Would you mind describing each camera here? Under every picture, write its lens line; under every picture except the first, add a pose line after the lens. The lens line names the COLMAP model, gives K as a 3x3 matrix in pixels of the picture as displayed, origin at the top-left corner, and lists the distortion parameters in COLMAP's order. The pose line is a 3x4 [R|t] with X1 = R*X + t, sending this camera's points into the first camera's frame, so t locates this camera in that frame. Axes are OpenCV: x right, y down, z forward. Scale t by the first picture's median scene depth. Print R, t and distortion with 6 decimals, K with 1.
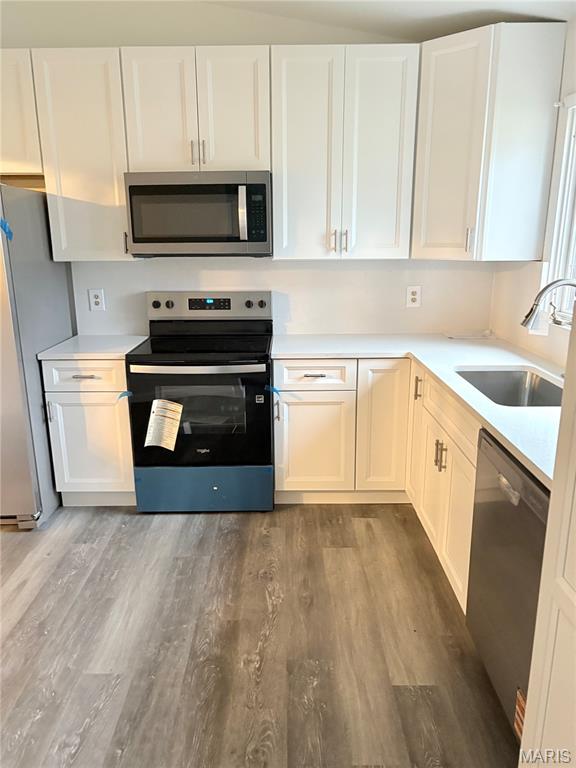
lens RADIAL K [[581.2, 0, 283.5], [0, 581.2, 387.8], [0, 0, 1]] dist [0.053137, -0.060974]
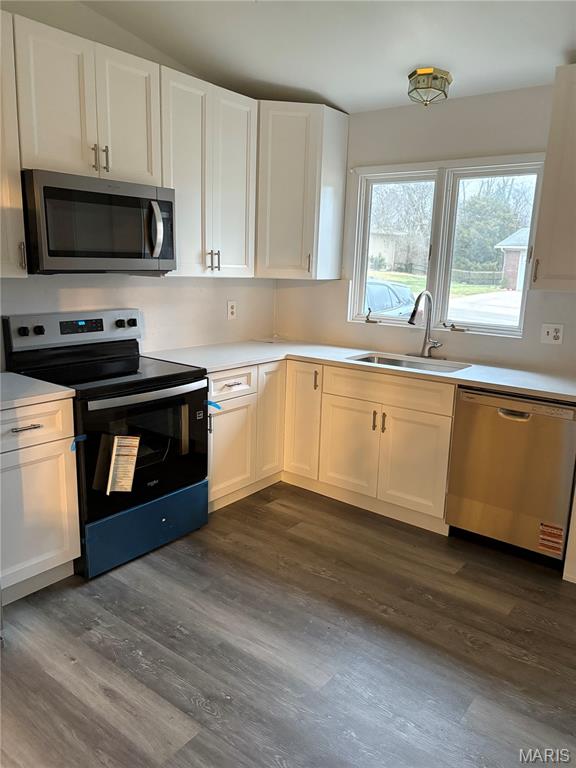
lens RADIAL K [[581.2, 0, 283.5], [0, 581.2, 387.8], [0, 0, 1]] dist [0.053137, -0.060974]
pose [[0.608037, -0.143055, 0.780914, -0.725067], [0.165525, 0.984858, 0.051534, -0.054169], [-0.776461, 0.097926, 0.622510, 0.253943]]
